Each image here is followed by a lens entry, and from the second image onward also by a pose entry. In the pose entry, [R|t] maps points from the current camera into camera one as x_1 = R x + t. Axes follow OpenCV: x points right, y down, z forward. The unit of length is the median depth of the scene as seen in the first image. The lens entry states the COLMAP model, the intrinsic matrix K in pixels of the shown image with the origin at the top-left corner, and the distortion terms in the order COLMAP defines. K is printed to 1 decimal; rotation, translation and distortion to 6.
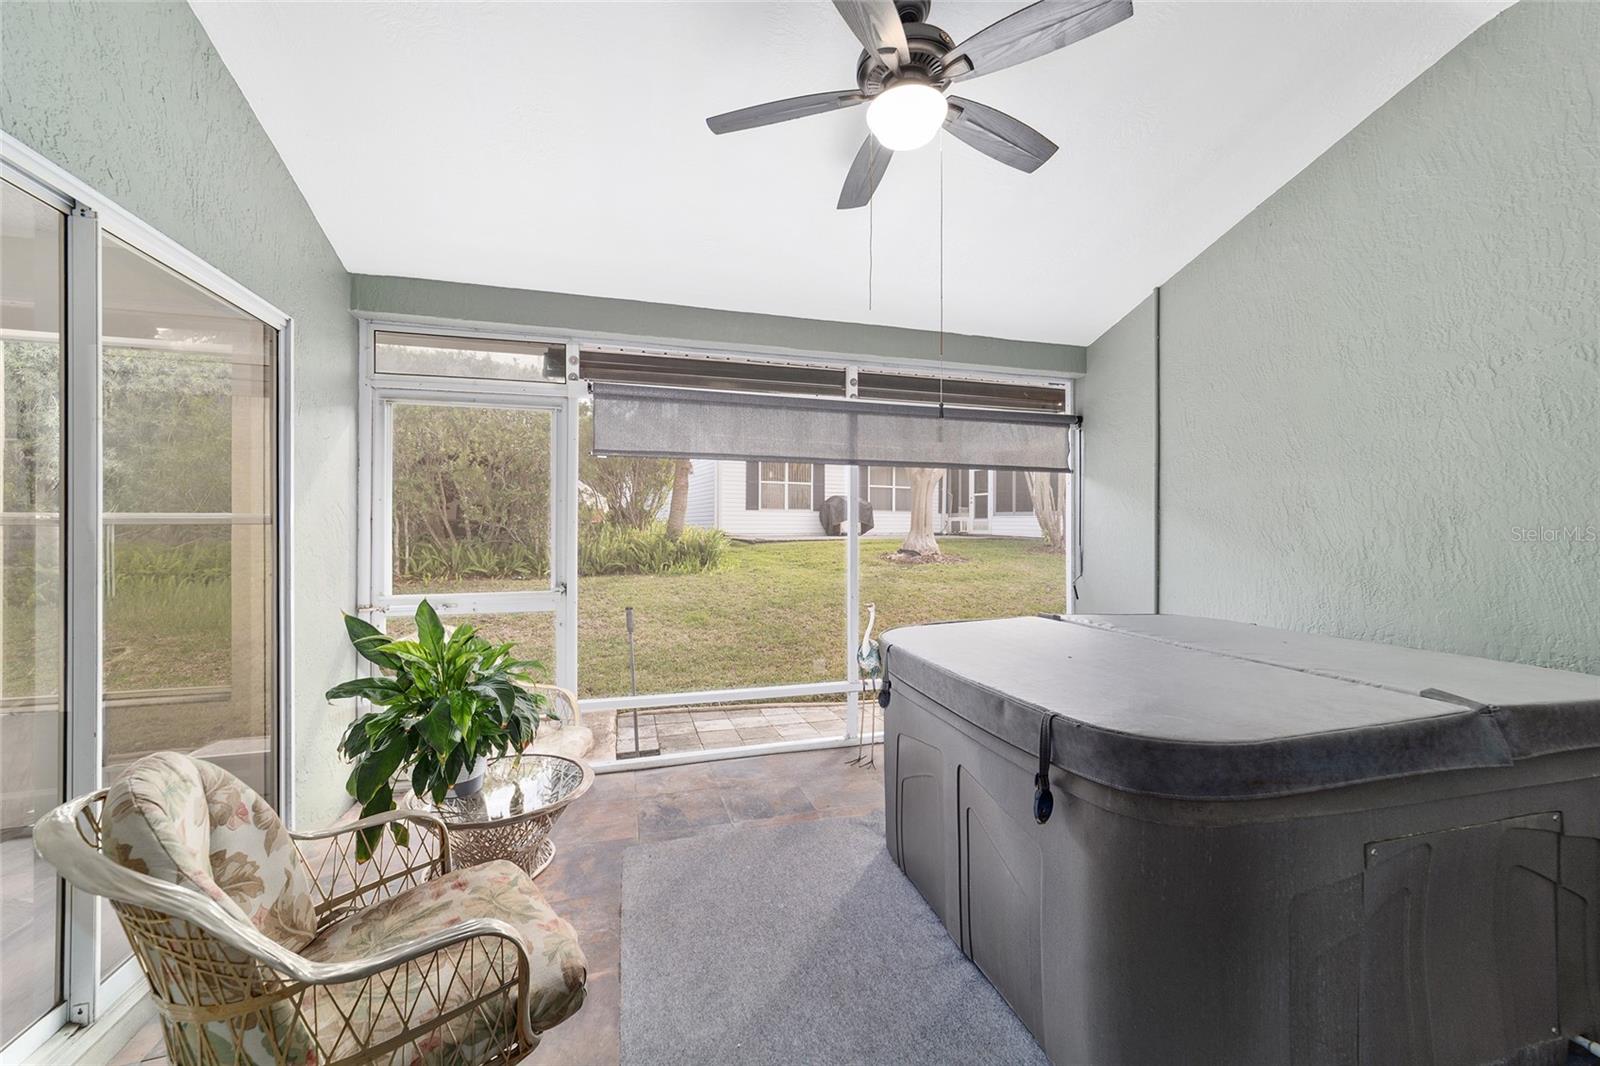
lens RADIAL K [[609.5, 0, 802.4], [0, 609.5, 526.9], [0, 0, 1]] dist [-0.008437, 0.003450]
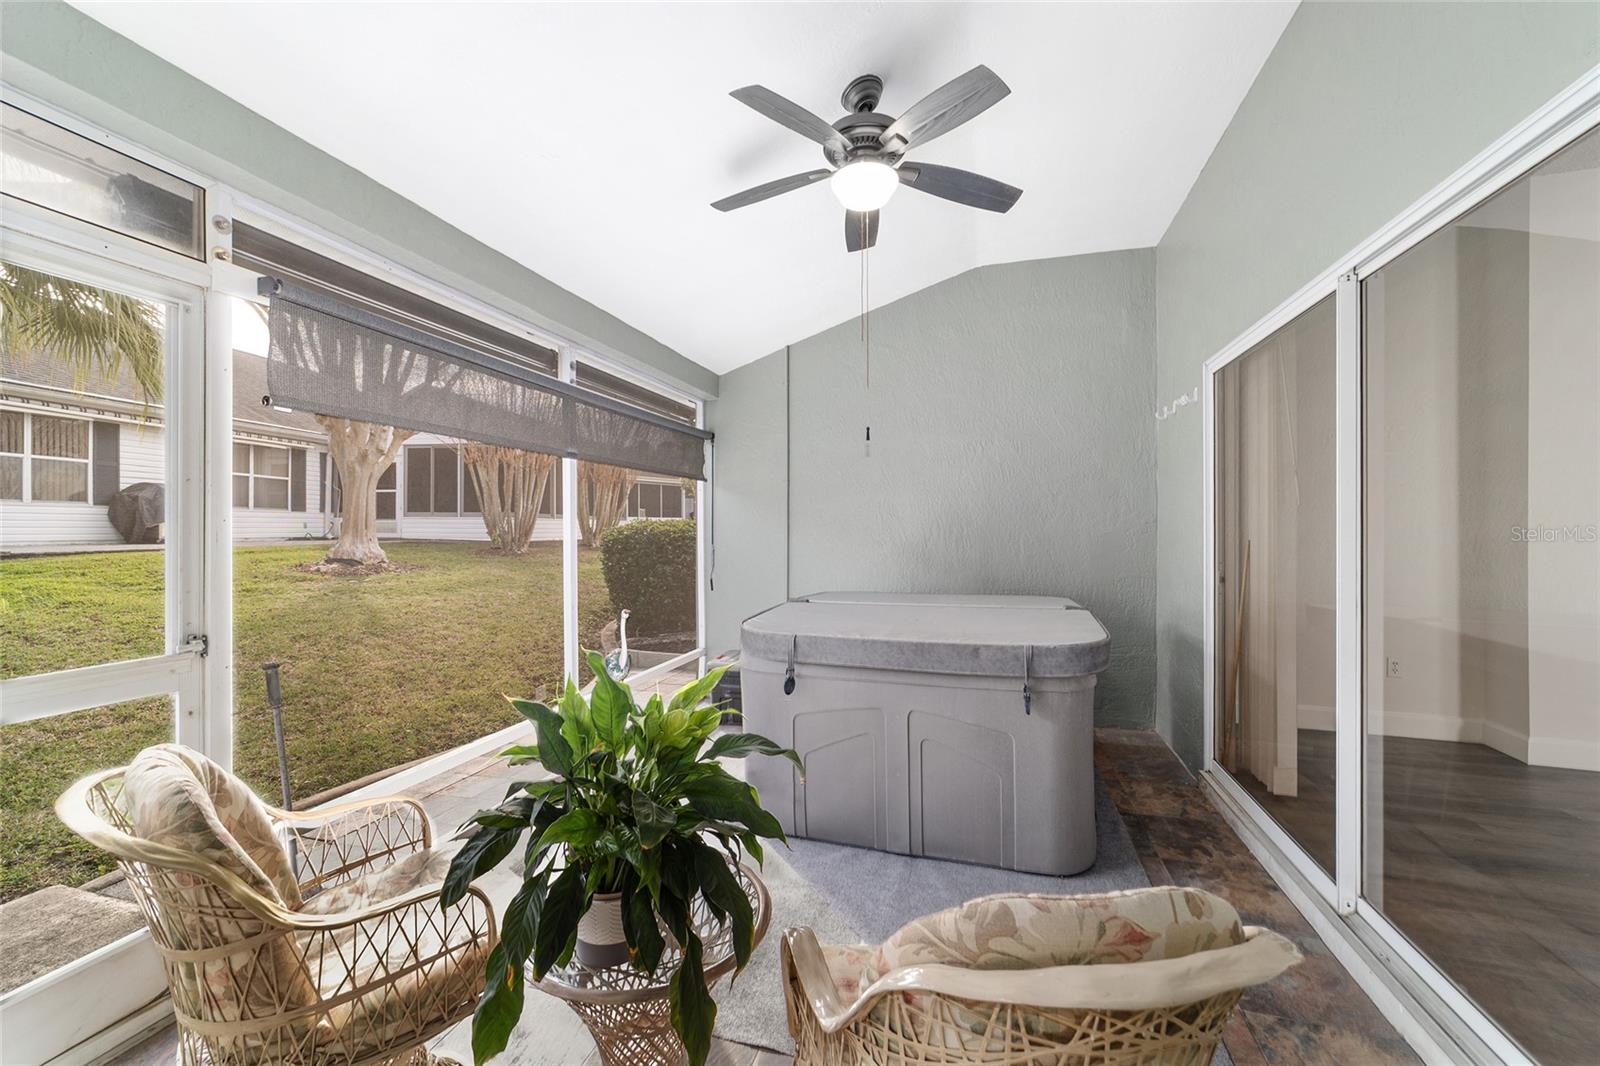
lens RADIAL K [[609.5, 0, 796.1], [0, 609.5, 530.3], [0, 0, 1]] dist [-0.008437, 0.003450]
pose [[0.559793, -0.005566, 0.828614, -0.155903], [0.003094, 0.999985, 0.004628, -0.000724], [-0.828627, -0.000027, 0.559802, 0.077739]]
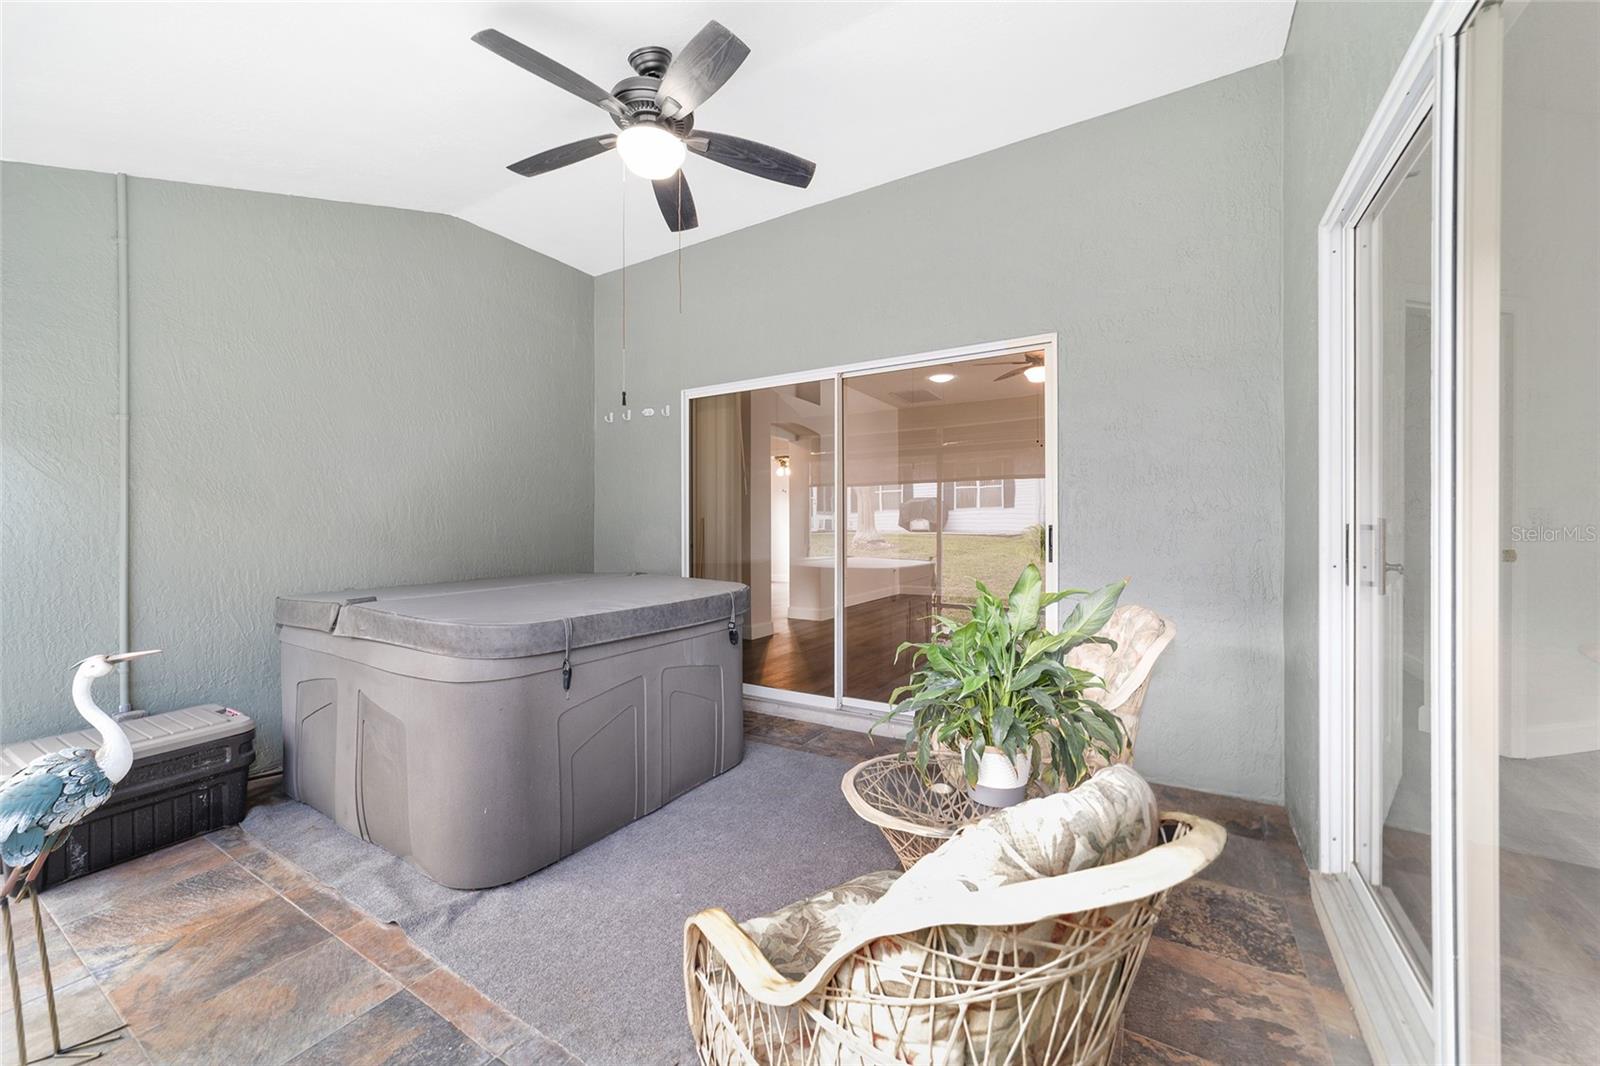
lens RADIAL K [[609.5, 0, 799.6], [0, 609.5, 526.0], [0, 0, 1]] dist [-0.008437, 0.003450]
pose [[-0.658508, -0.004632, 0.752560, -0.160310], [-0.000938, 0.999985, 0.005334, 0.008969], [-0.752574, 0.002807, -0.658502, 0.272642]]
